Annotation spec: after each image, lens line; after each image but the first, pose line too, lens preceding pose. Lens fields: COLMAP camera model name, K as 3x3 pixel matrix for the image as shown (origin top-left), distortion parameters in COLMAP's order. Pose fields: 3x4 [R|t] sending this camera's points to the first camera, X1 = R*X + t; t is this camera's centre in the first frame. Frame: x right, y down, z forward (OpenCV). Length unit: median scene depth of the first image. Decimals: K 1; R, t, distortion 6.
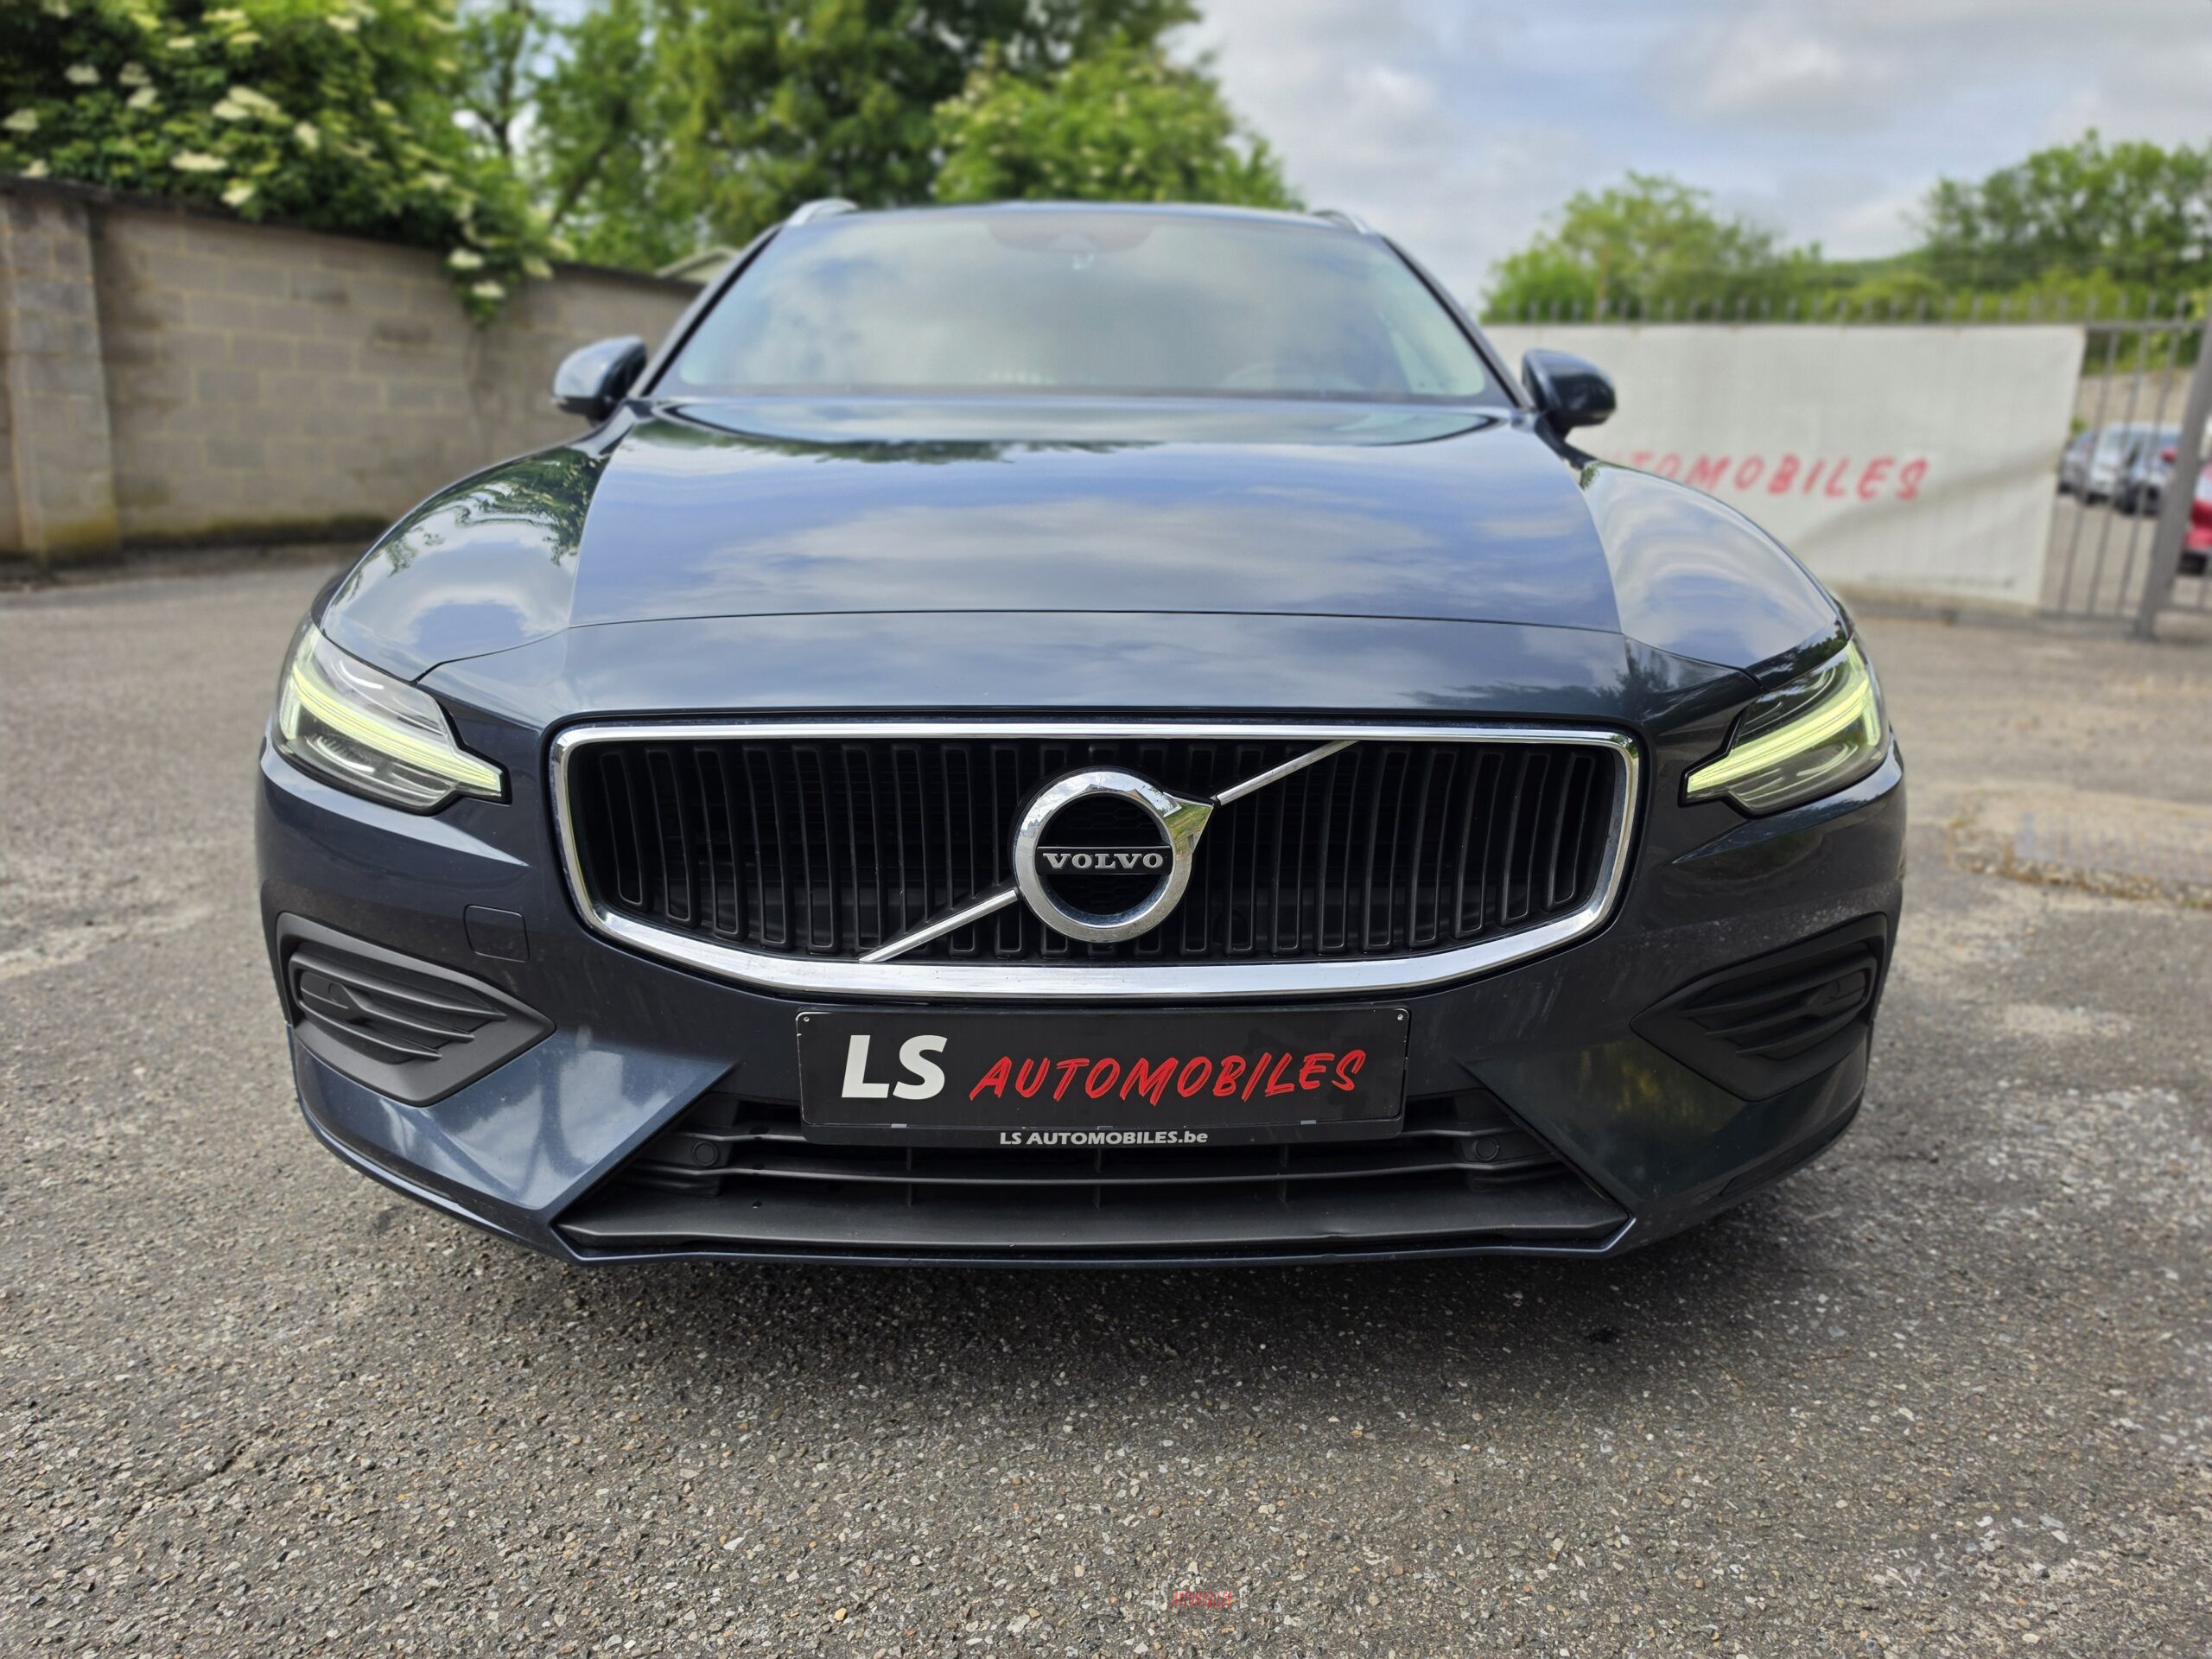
lens RADIAL K [[1558.2, 0, 1115.0], [0, 1558.2, 841.9], [0, 0, 1]] dist [0.017300, -0.008635]
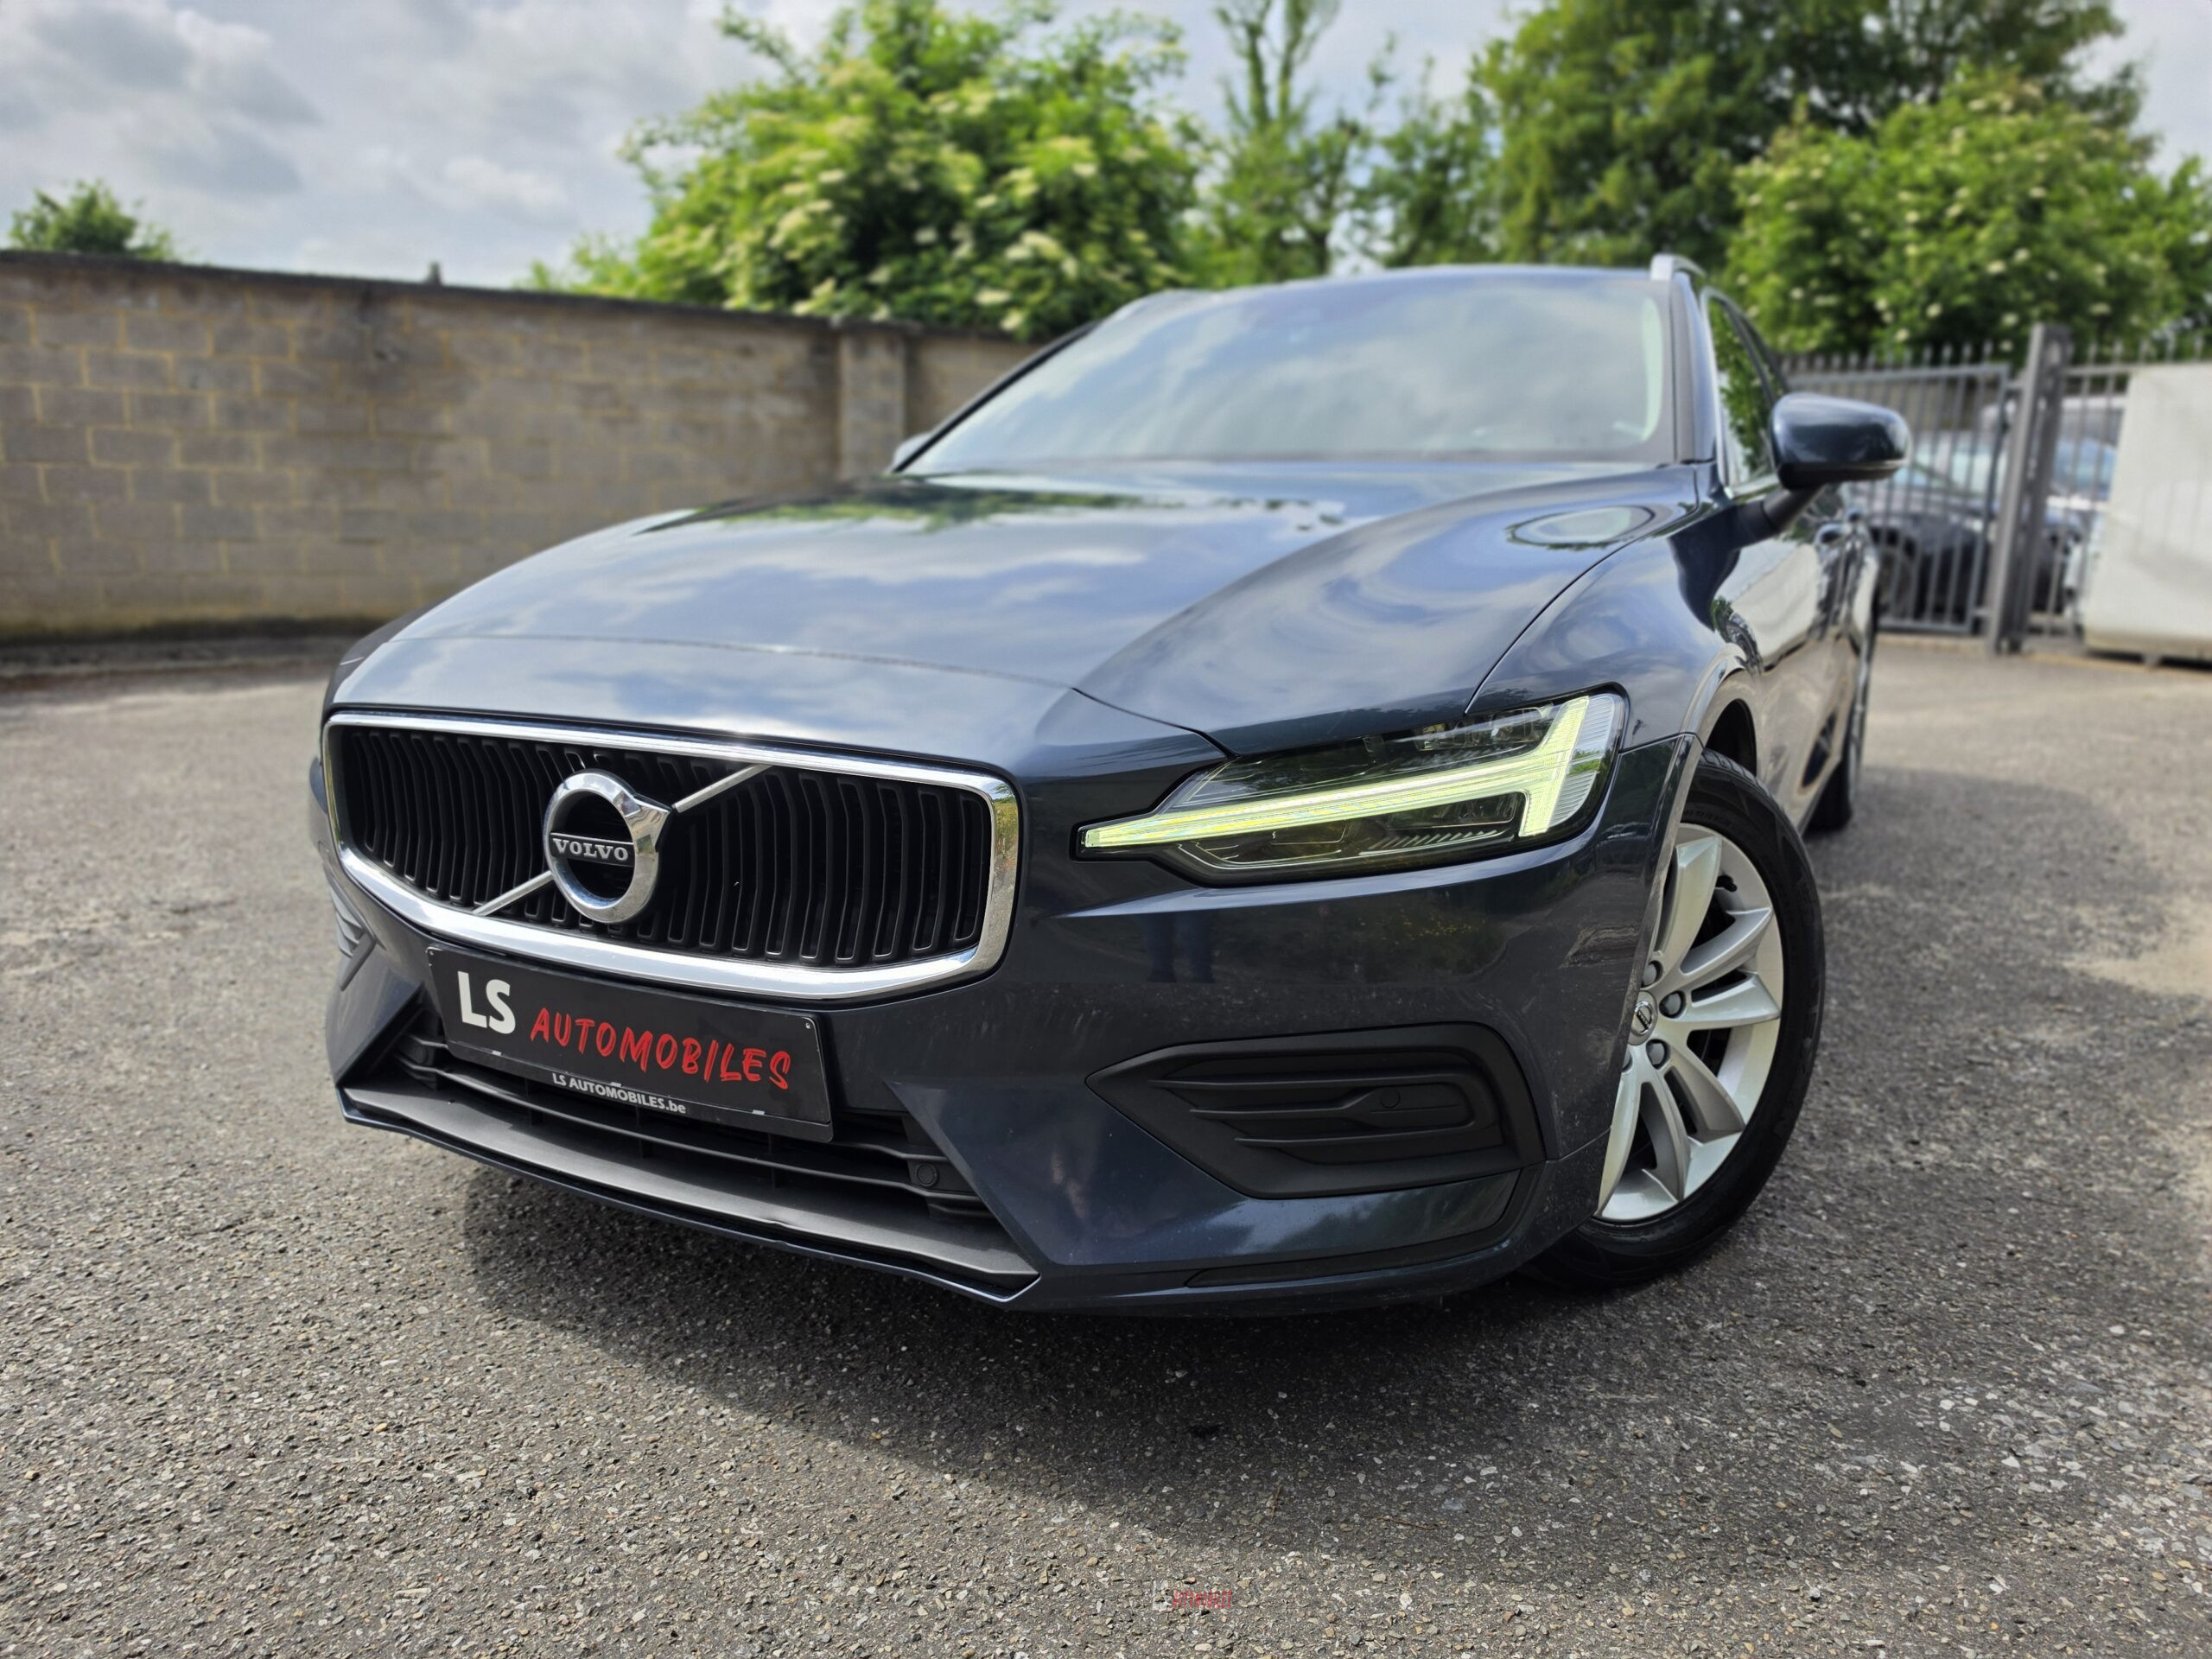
lens RADIAL K [[1558.2, 0, 1152.1], [0, 1558.2, 853.9], [0, 0, 1]] dist [0.017300, -0.008635]
pose [[0.862383, 0.095893, -0.497092, 0.171467], [-0.116058, 0.993195, -0.009749, -0.004114], [0.492774, 0.066099, 0.867643, 0.033901]]
